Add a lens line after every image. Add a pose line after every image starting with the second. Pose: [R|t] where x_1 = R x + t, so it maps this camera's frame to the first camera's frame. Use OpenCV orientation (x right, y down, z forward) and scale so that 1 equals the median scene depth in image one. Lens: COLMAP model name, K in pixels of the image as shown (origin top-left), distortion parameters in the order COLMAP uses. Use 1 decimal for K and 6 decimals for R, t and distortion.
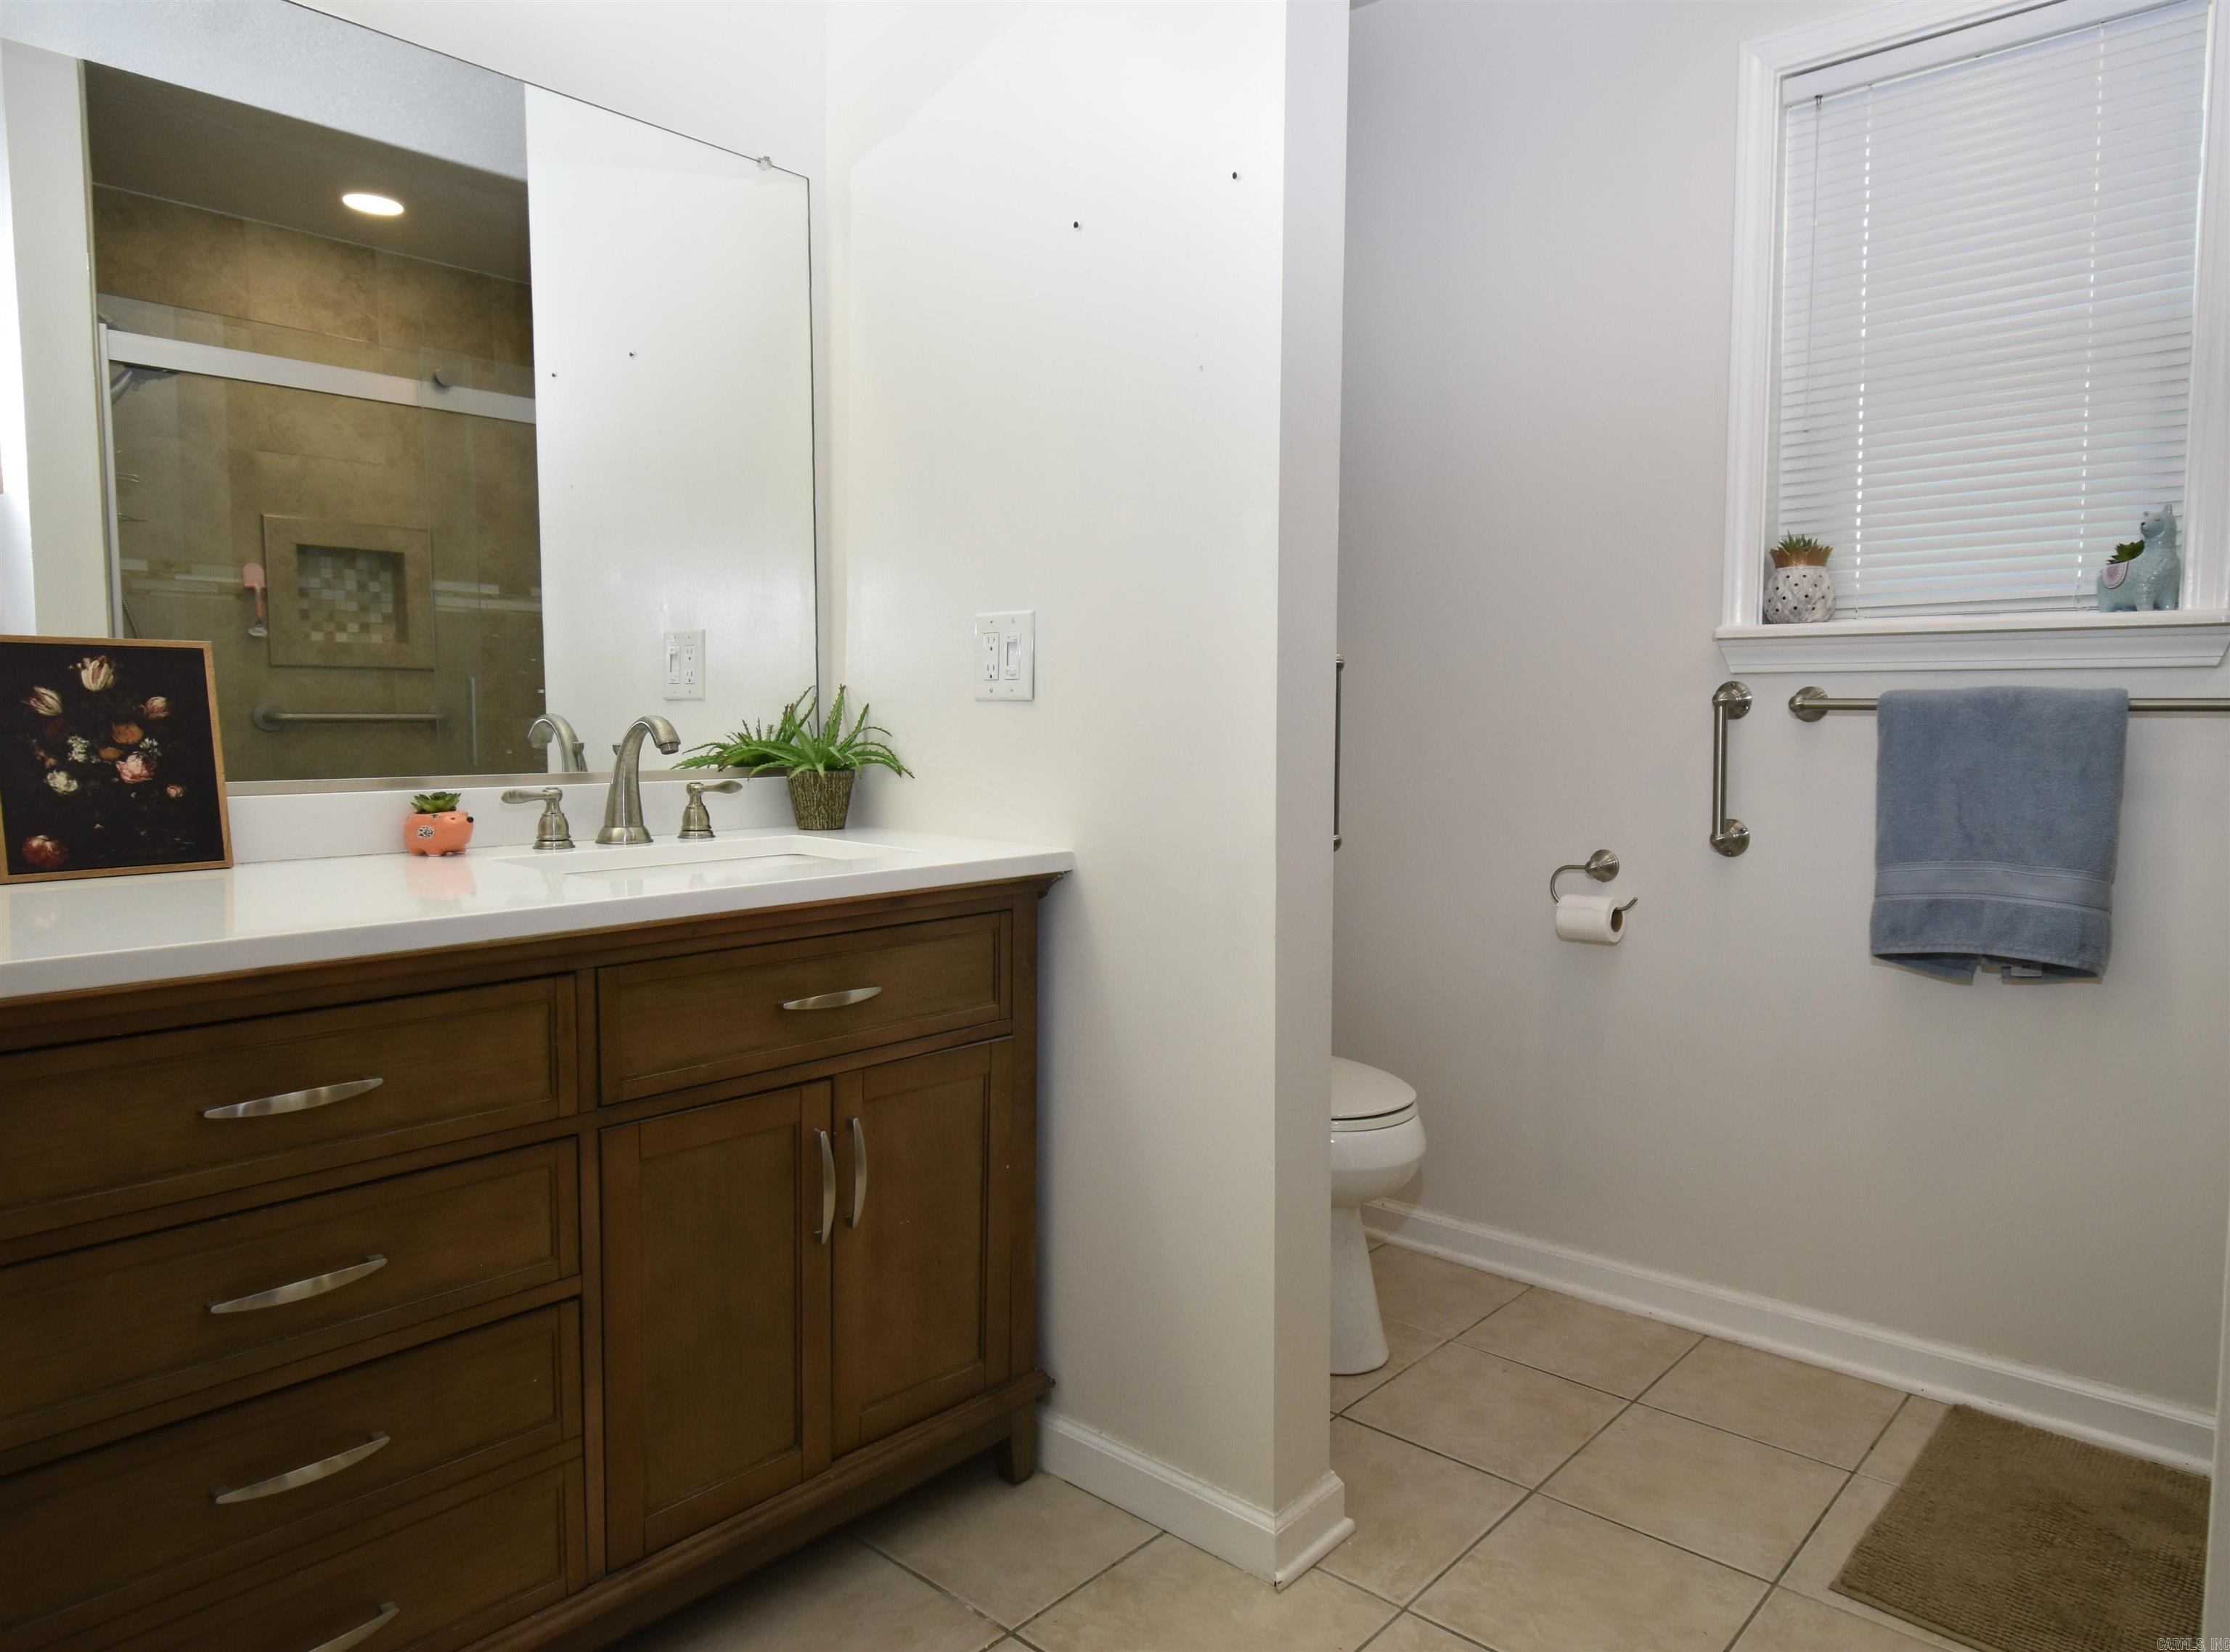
lens RADIAL K [[1416.6, 0, 1123.8], [0, 1416.6, 835.6], [0, 0, 1]] dist [-0.001335, -0.000364]
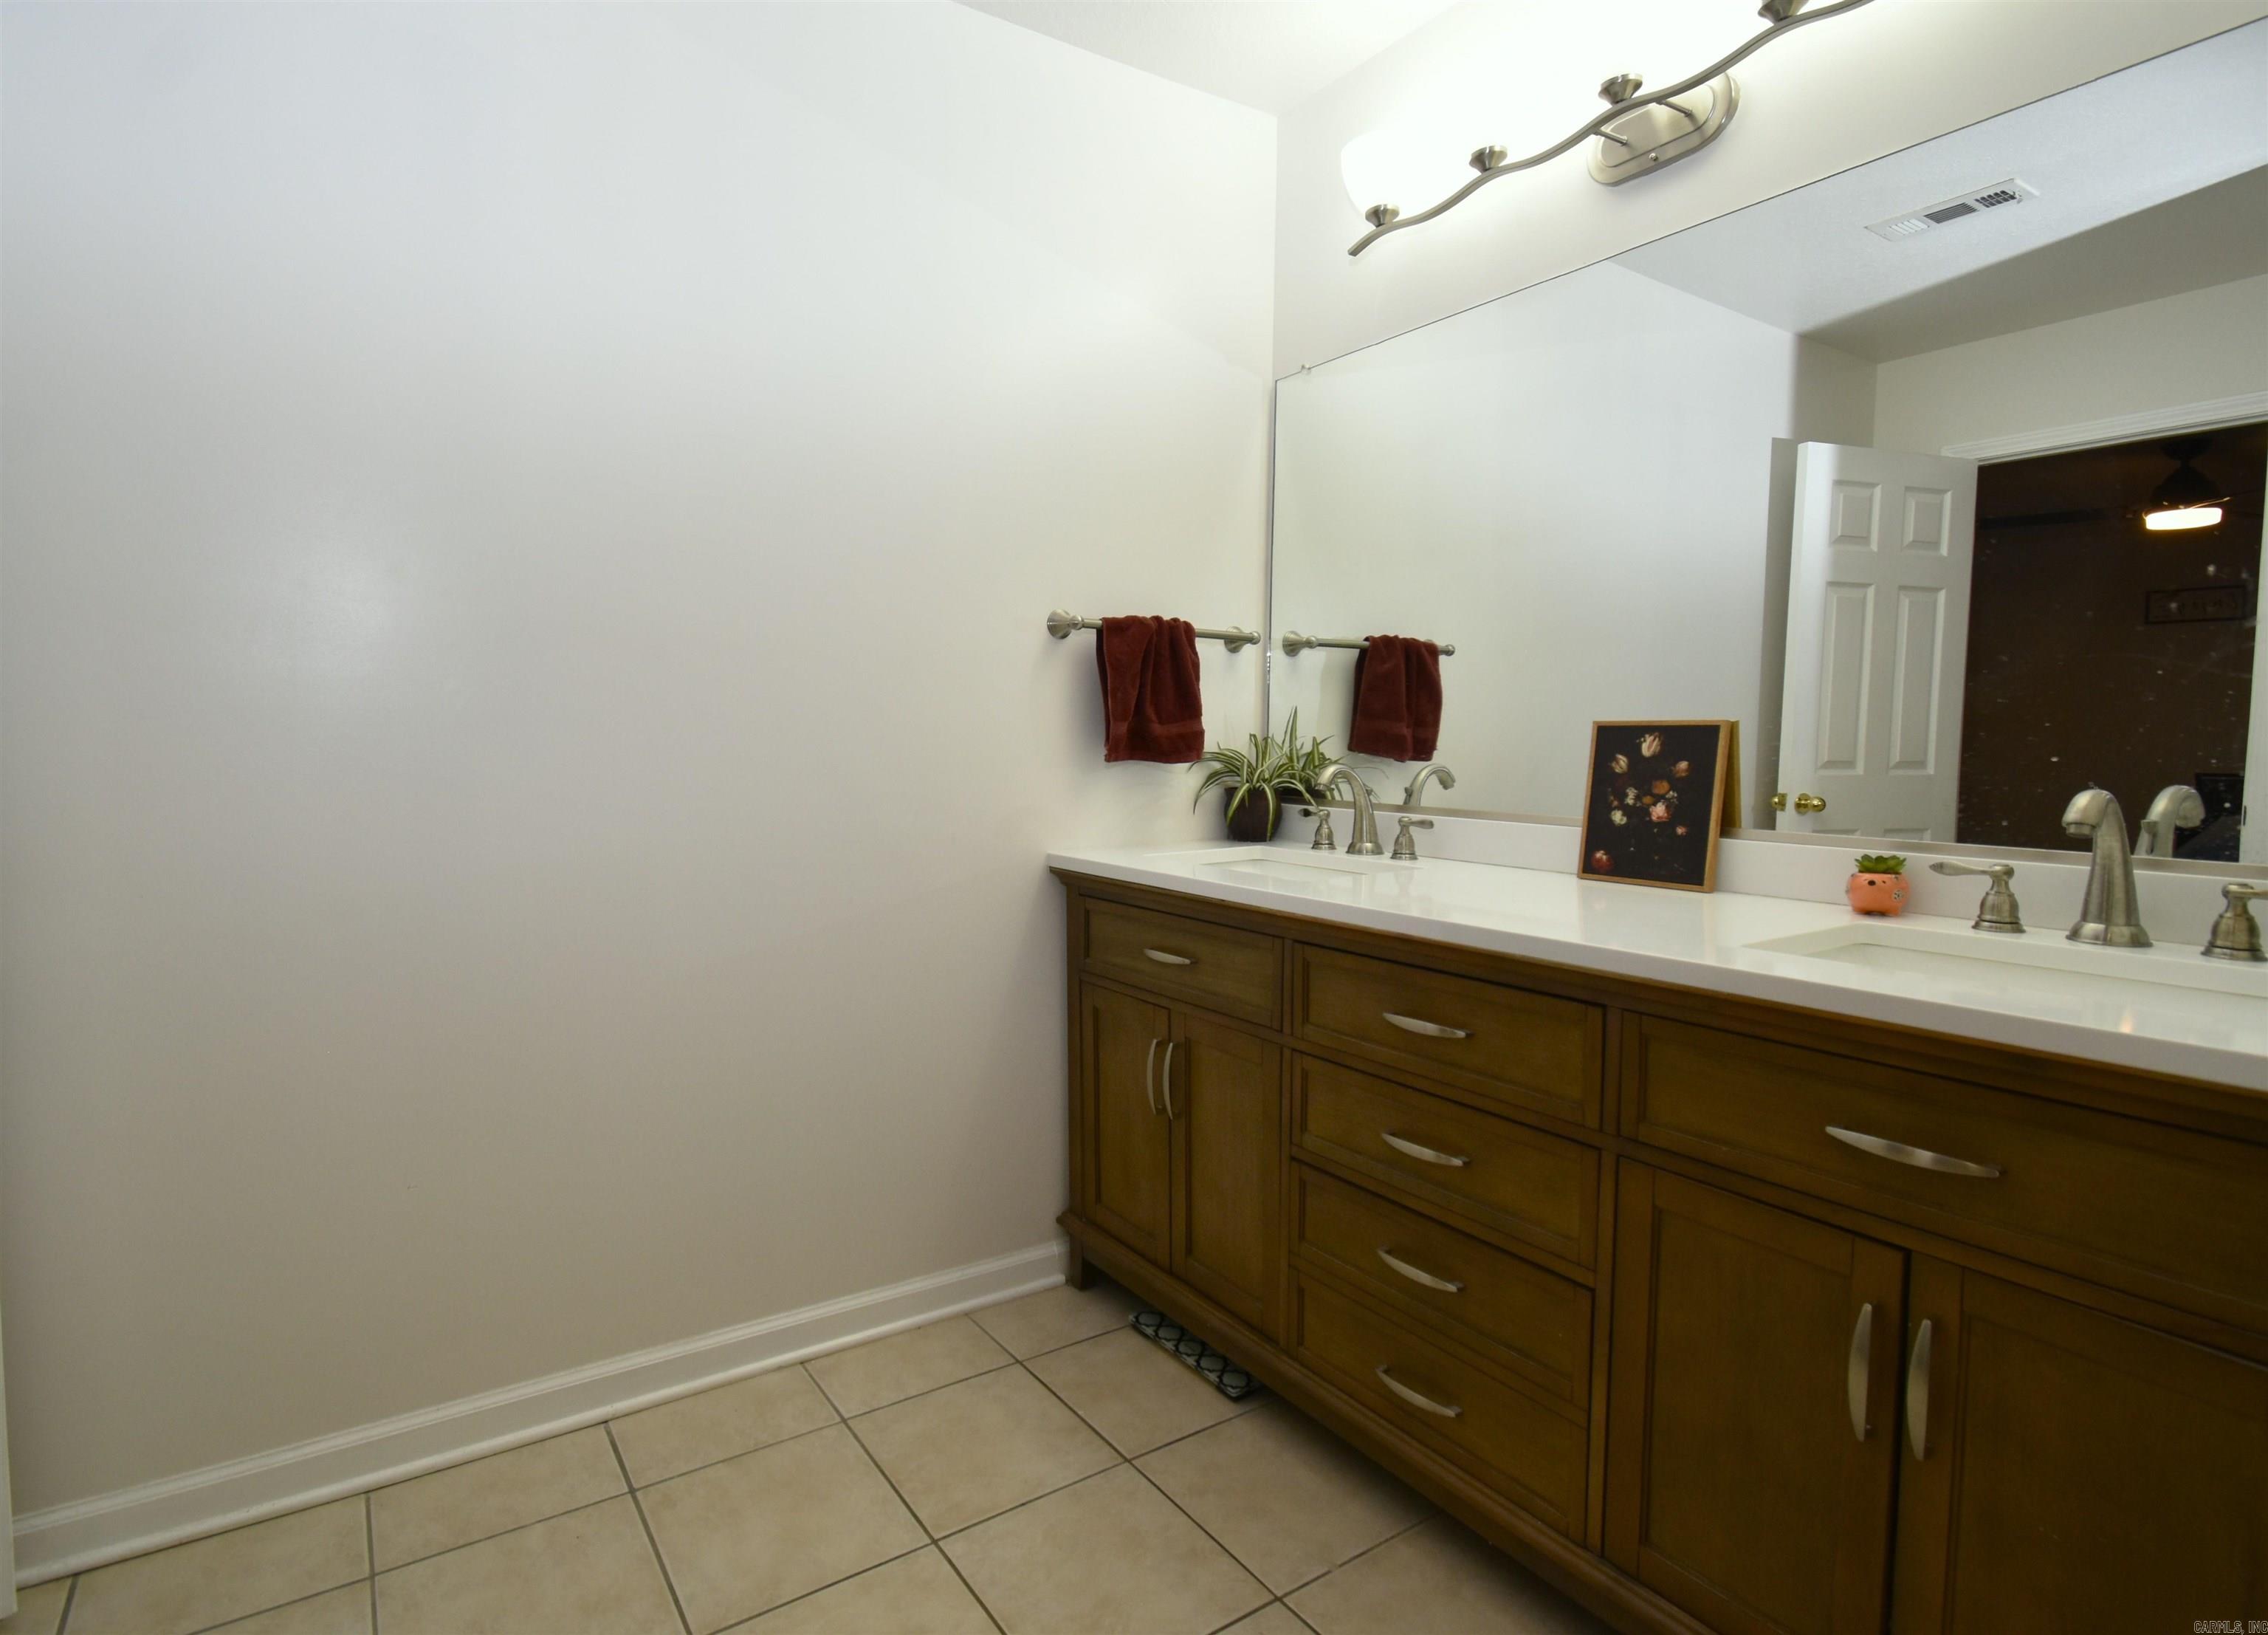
lens RADIAL K [[1151.5, 0, 1138.1], [0, 1151.5, 816.0], [0, 0, 1]] dist [-0.000549, -0.000323]
pose [[-0.228019, 0.056370, -0.972024, 0.545980], [-0.096338, 0.992118, 0.080135, -0.086880], [0.968879, 0.111915, -0.220791, 0.764941]]
